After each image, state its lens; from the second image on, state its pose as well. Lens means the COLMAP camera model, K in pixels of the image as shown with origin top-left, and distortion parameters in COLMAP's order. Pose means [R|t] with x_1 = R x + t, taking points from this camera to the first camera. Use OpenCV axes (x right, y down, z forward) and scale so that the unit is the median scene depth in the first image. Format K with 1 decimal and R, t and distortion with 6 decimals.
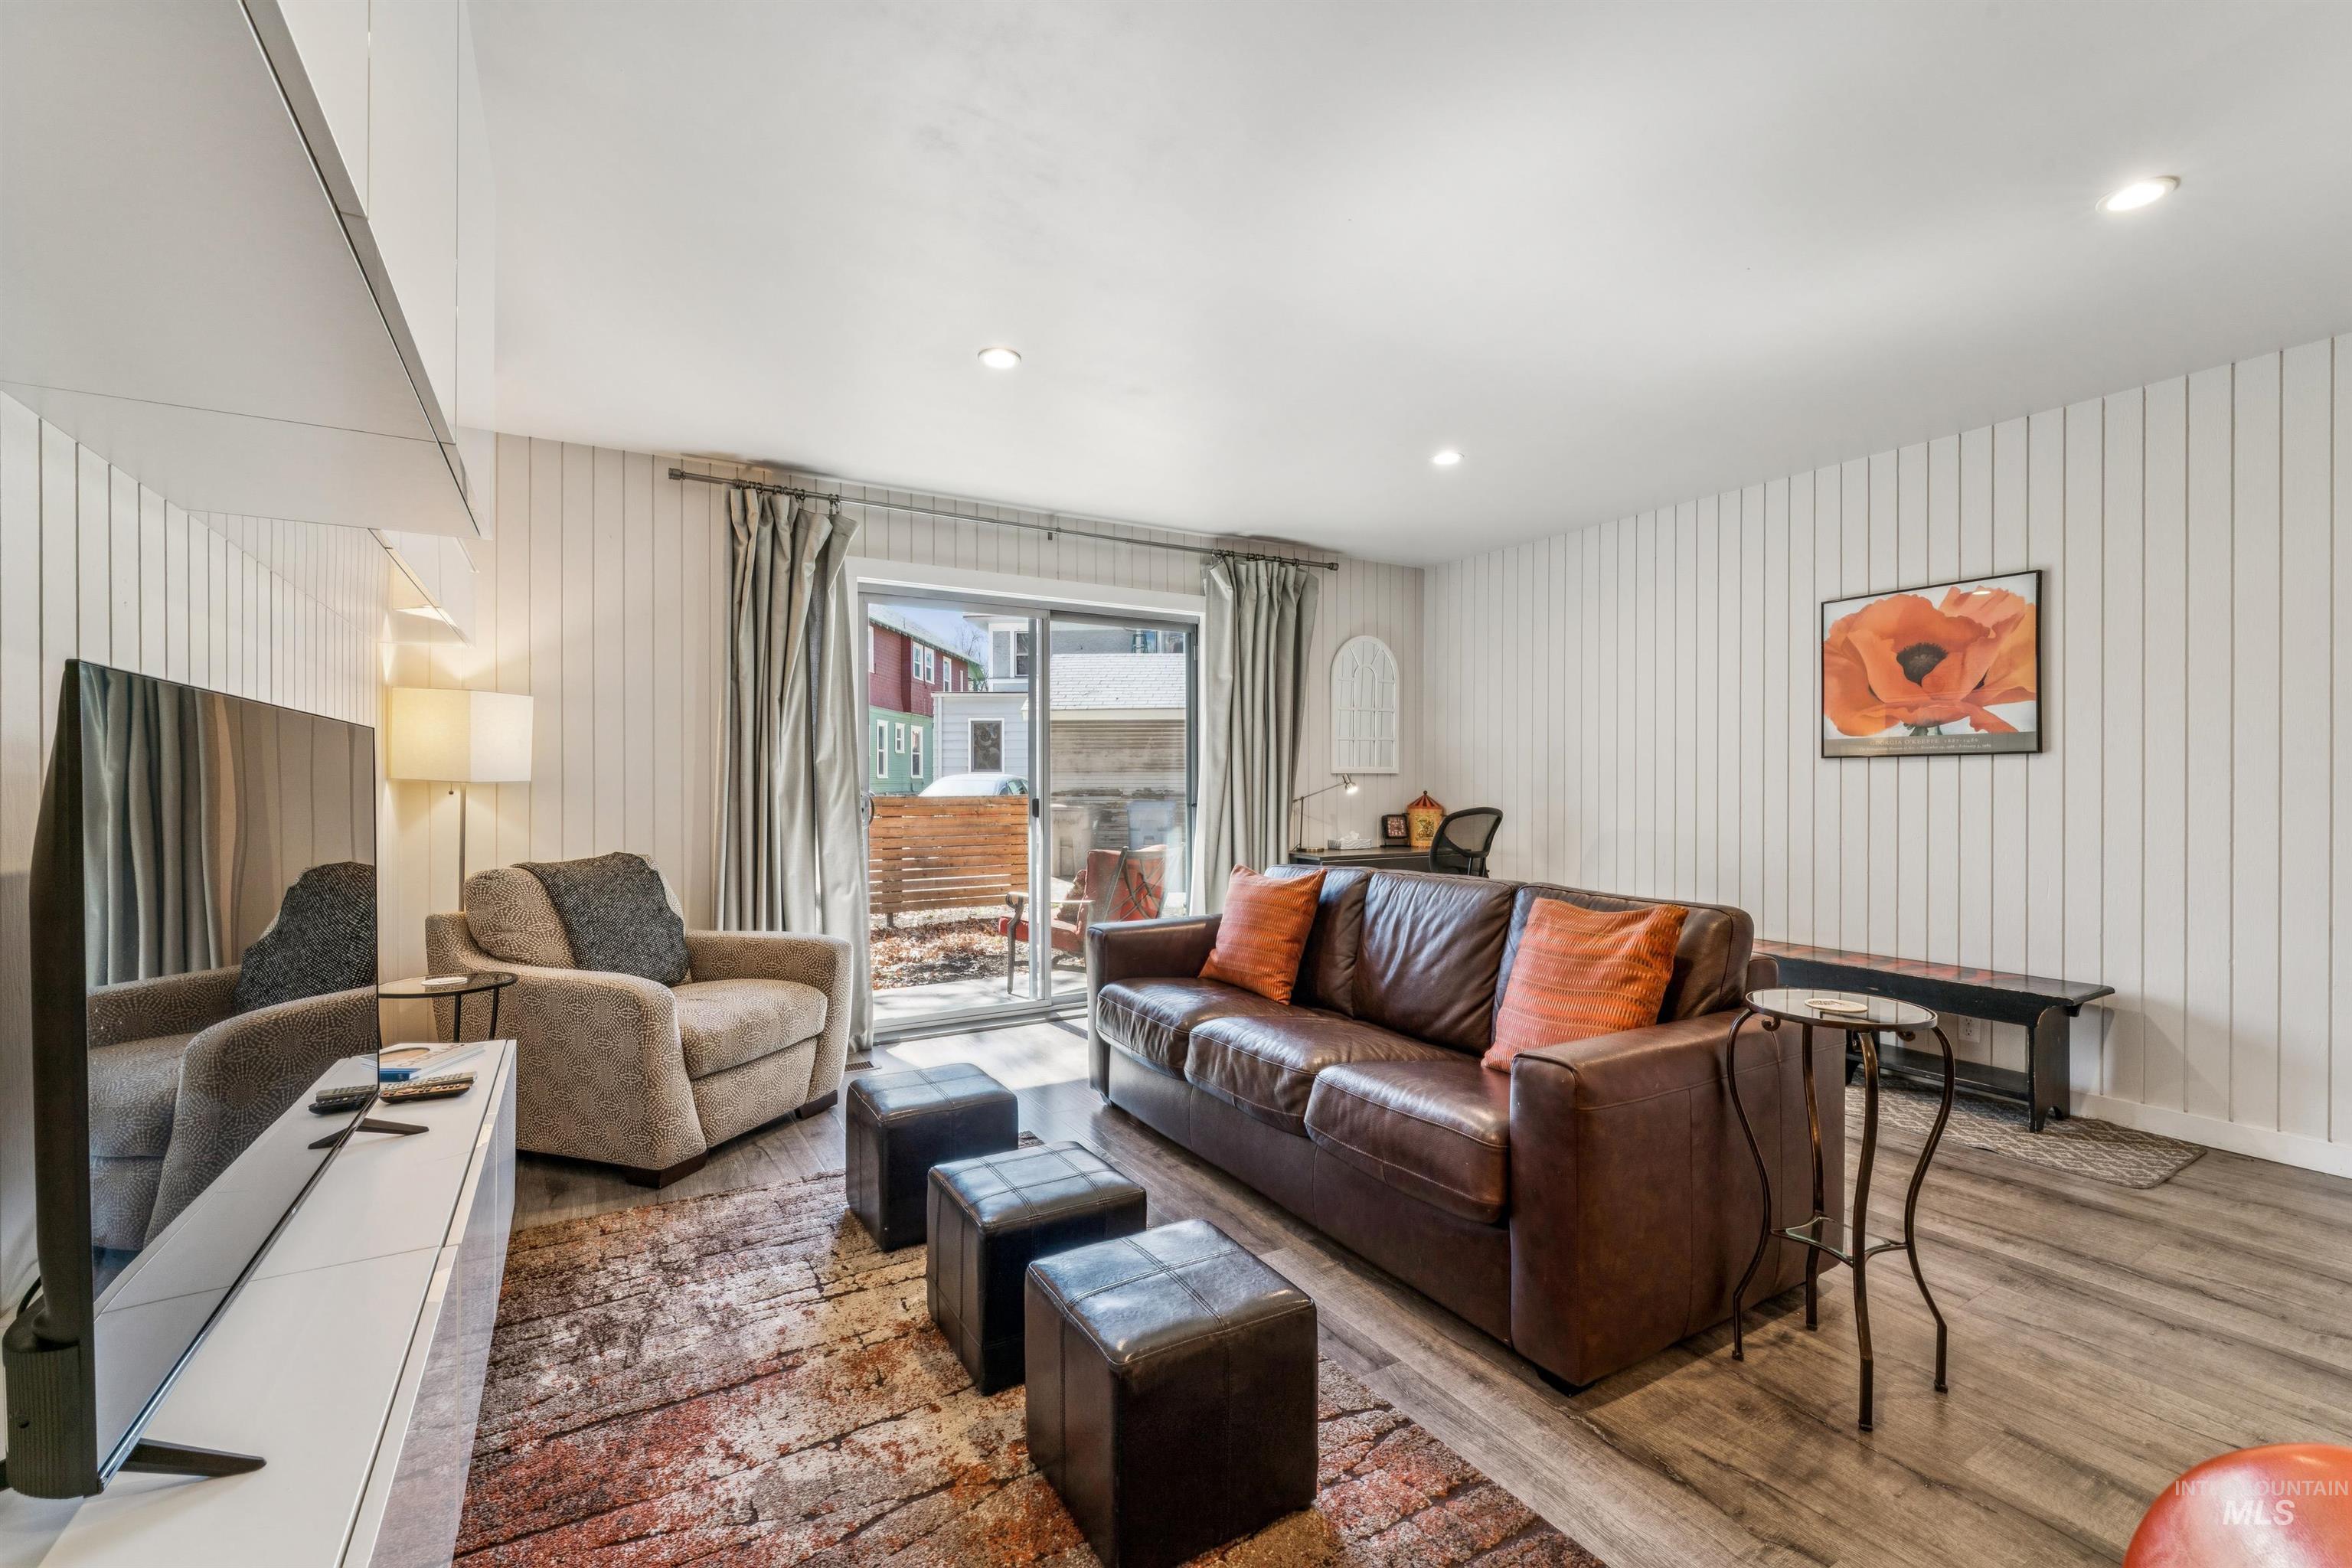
lens RADIAL K [[1007.5, 0, 1191.4], [0, 1007.5, 778.8], [0, 0, 1]] dist [-0.003712, -0.000383]
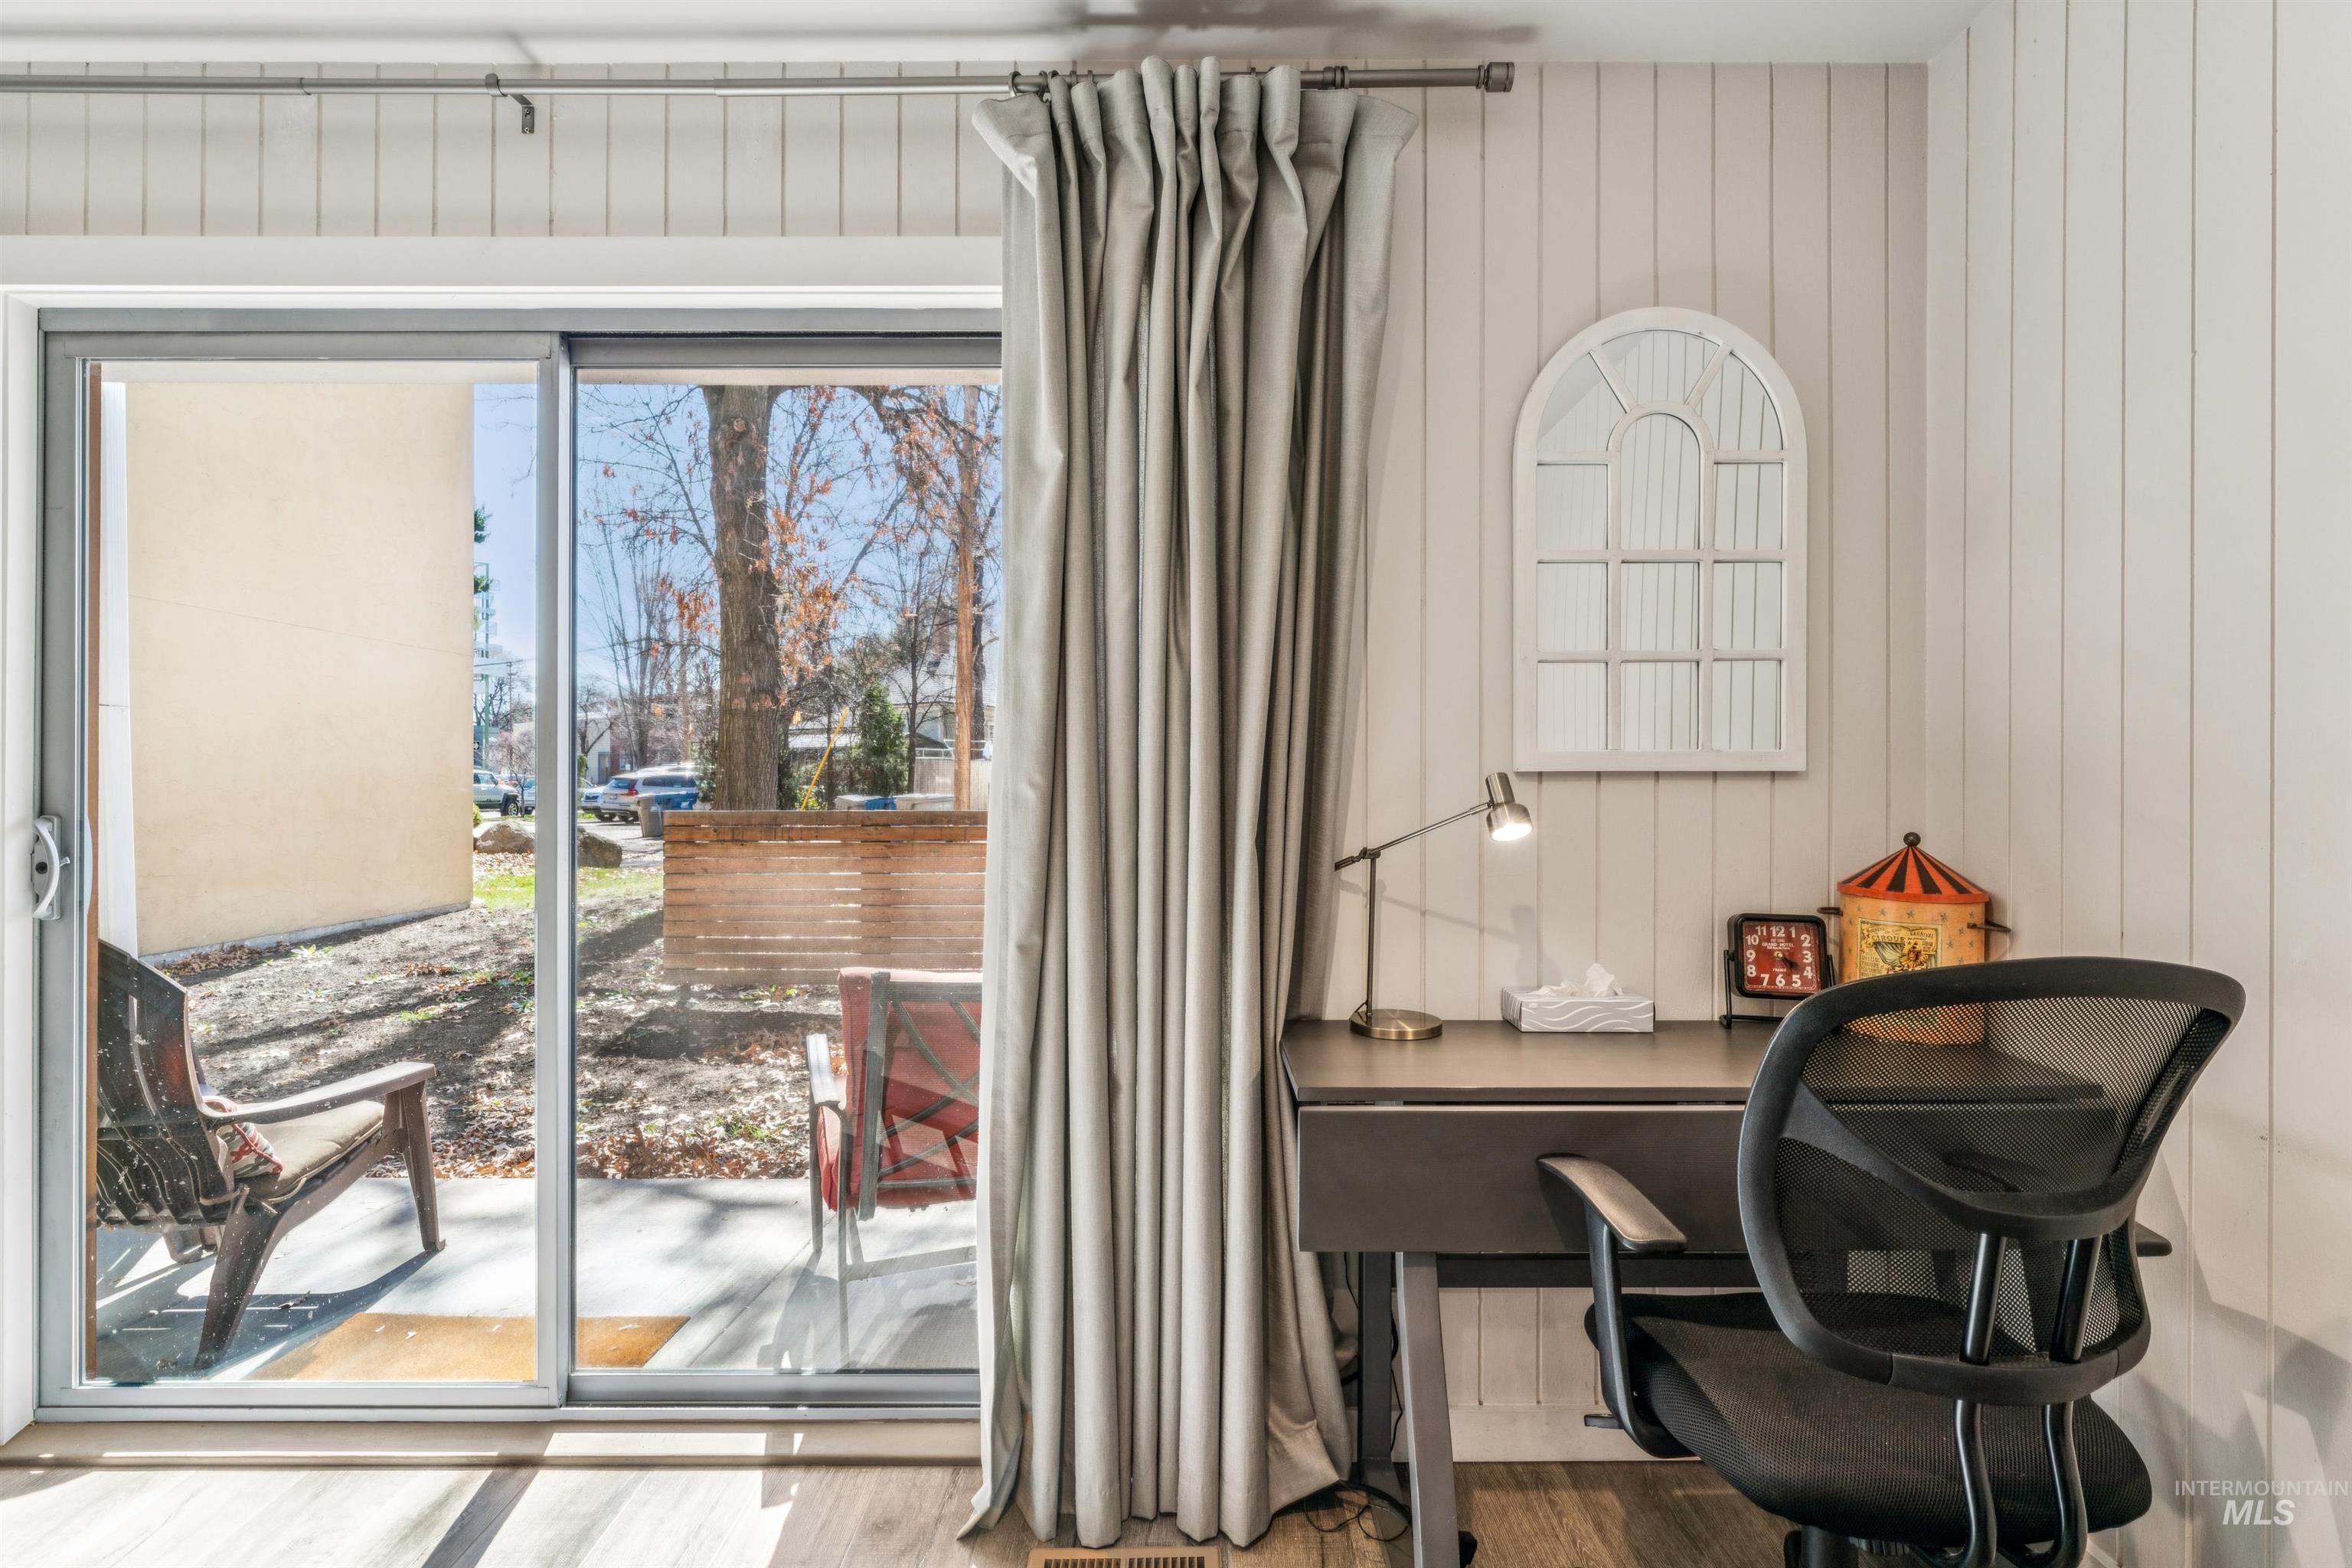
lens RADIAL K [[1079.0, 0, 1187.9], [0, 1079.0, 780.5], [0, 0, 1]] dist [0.002382, -0.001387]
pose [[0.853391, 0.002263, -0.521266, 0.319387], [-0.001456, 0.999997, 0.001957, -0.004272], [0.521269, -0.000911, 0.853392, 0.948078]]
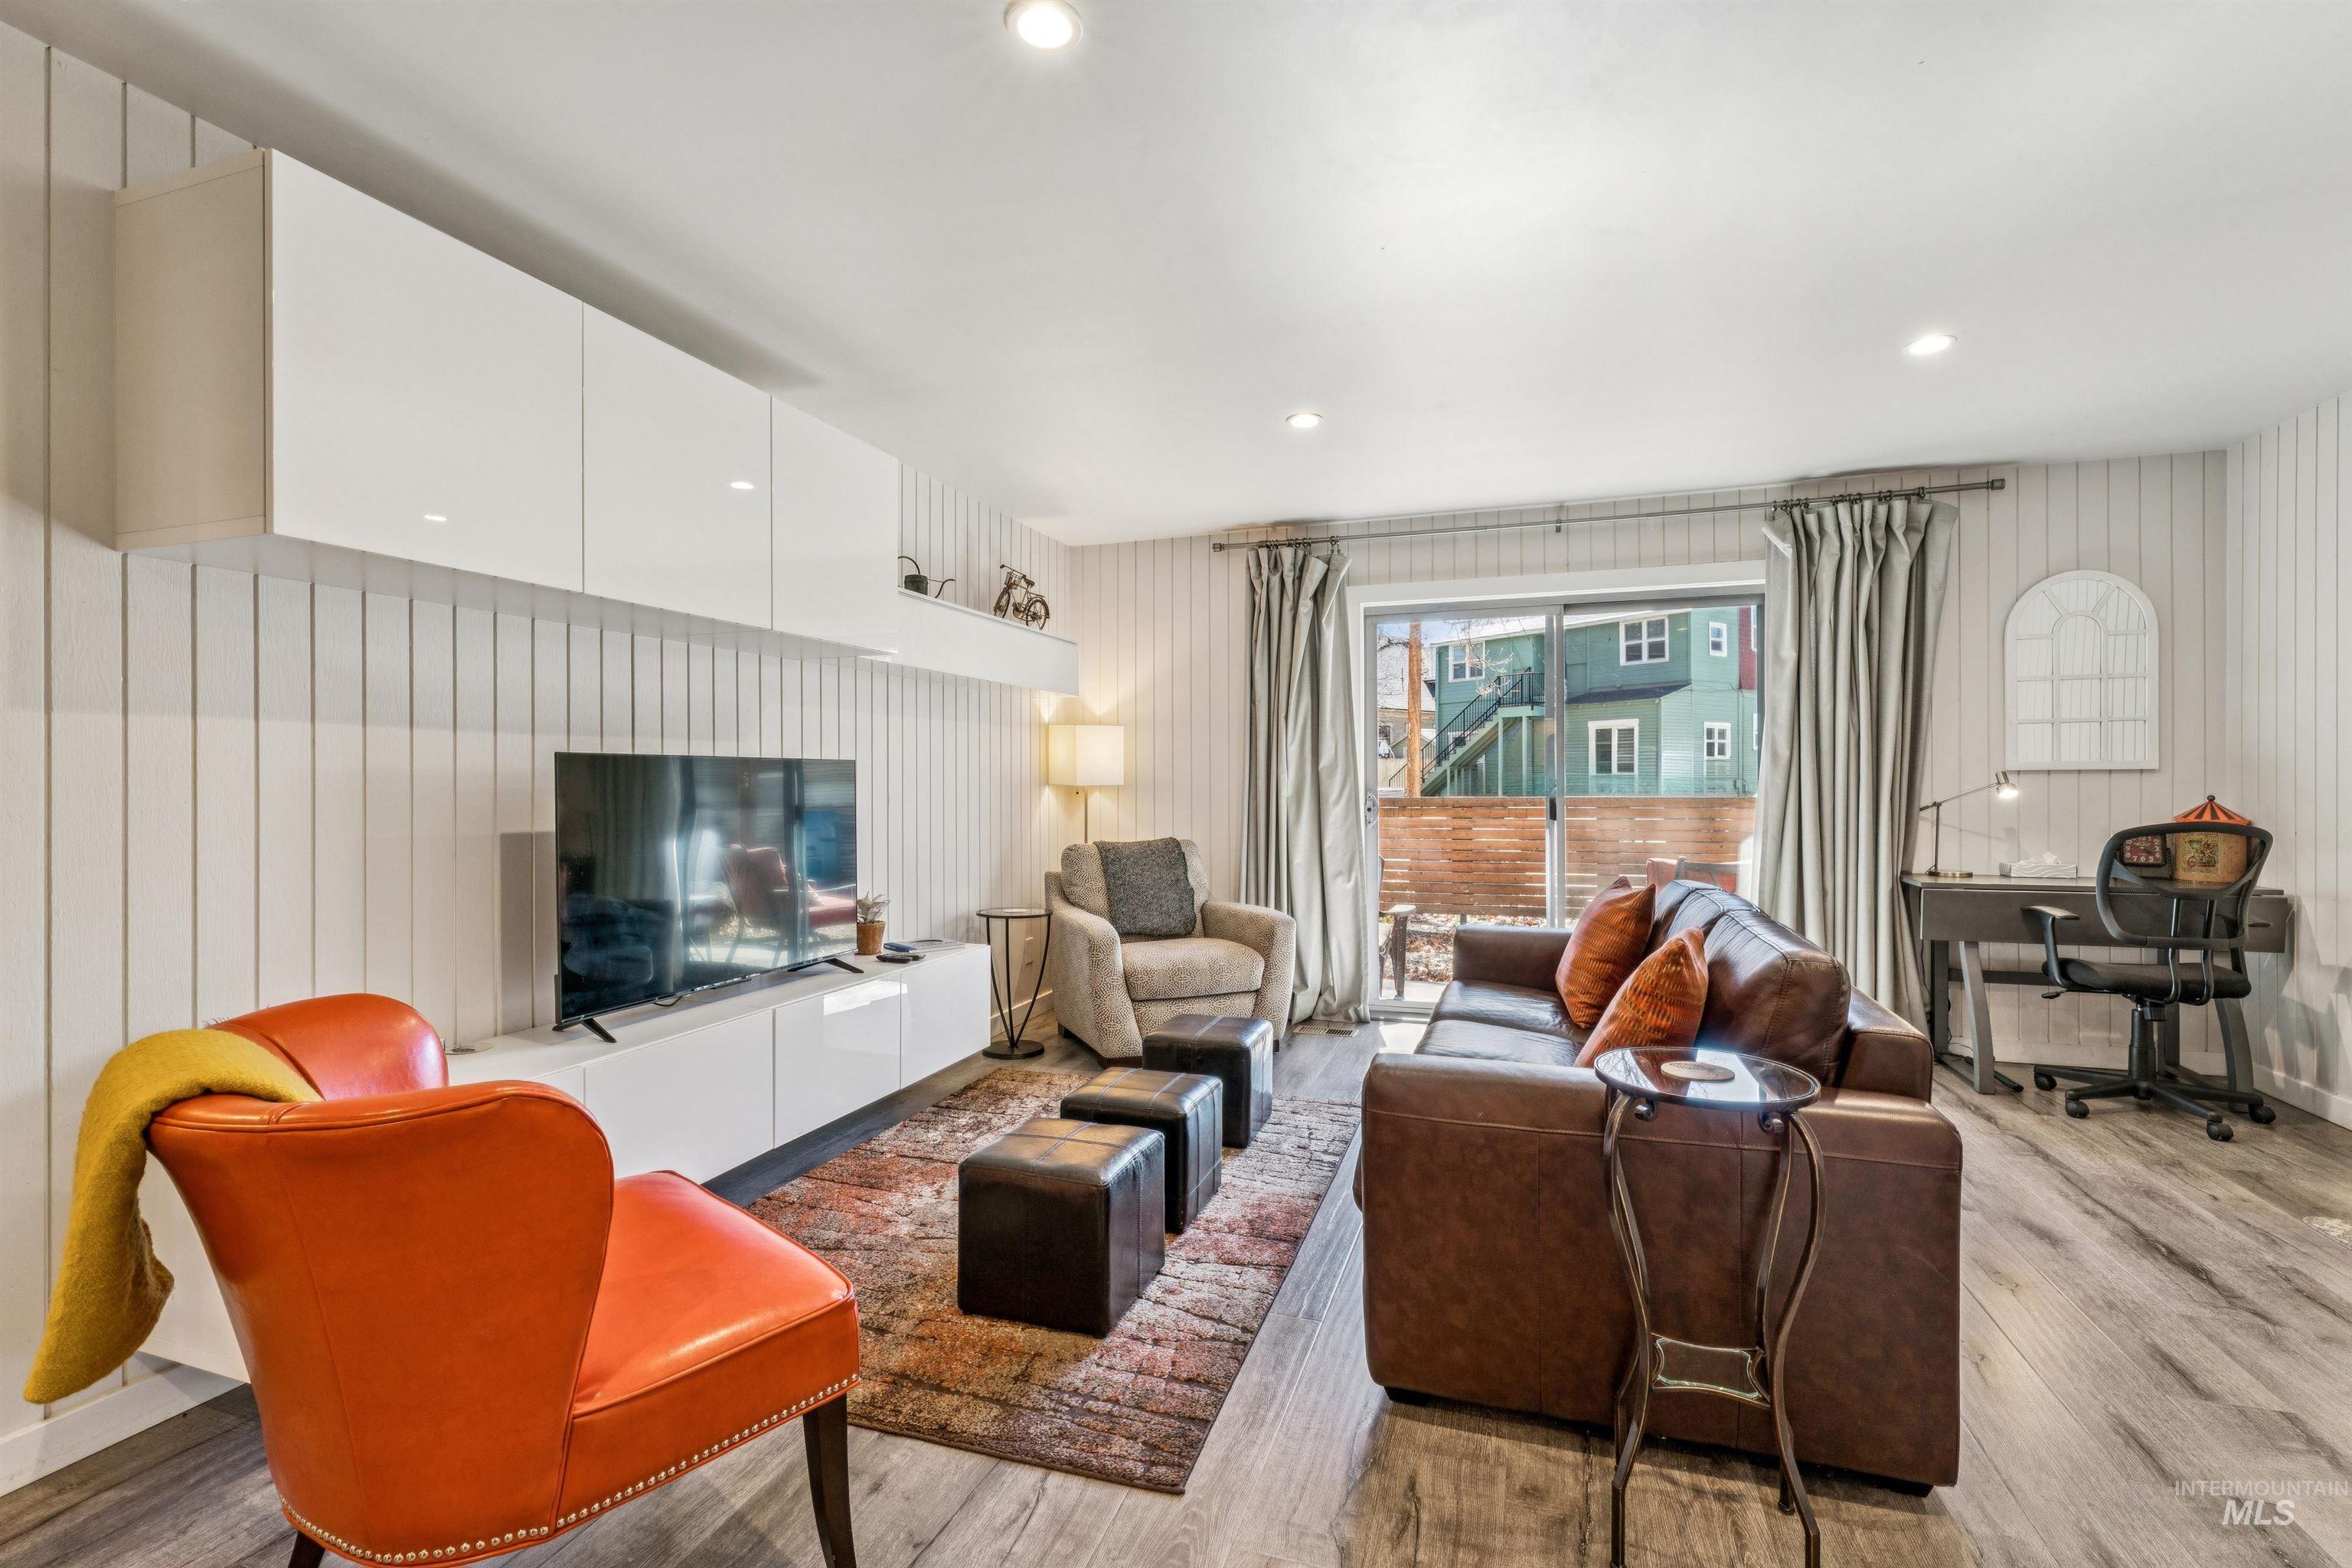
lens RADIAL K [[1079.0, 0, 1174.8], [0, 1079.0, 785.9], [0, 0, 1]] dist [0.002382, -0.001387]
pose [[0.637334, -0.000166, -0.770588, 0.503979], [0.006704, 0.999963, 0.005330, -0.003696], [0.770558, -0.008563, 0.637312, 0.069577]]
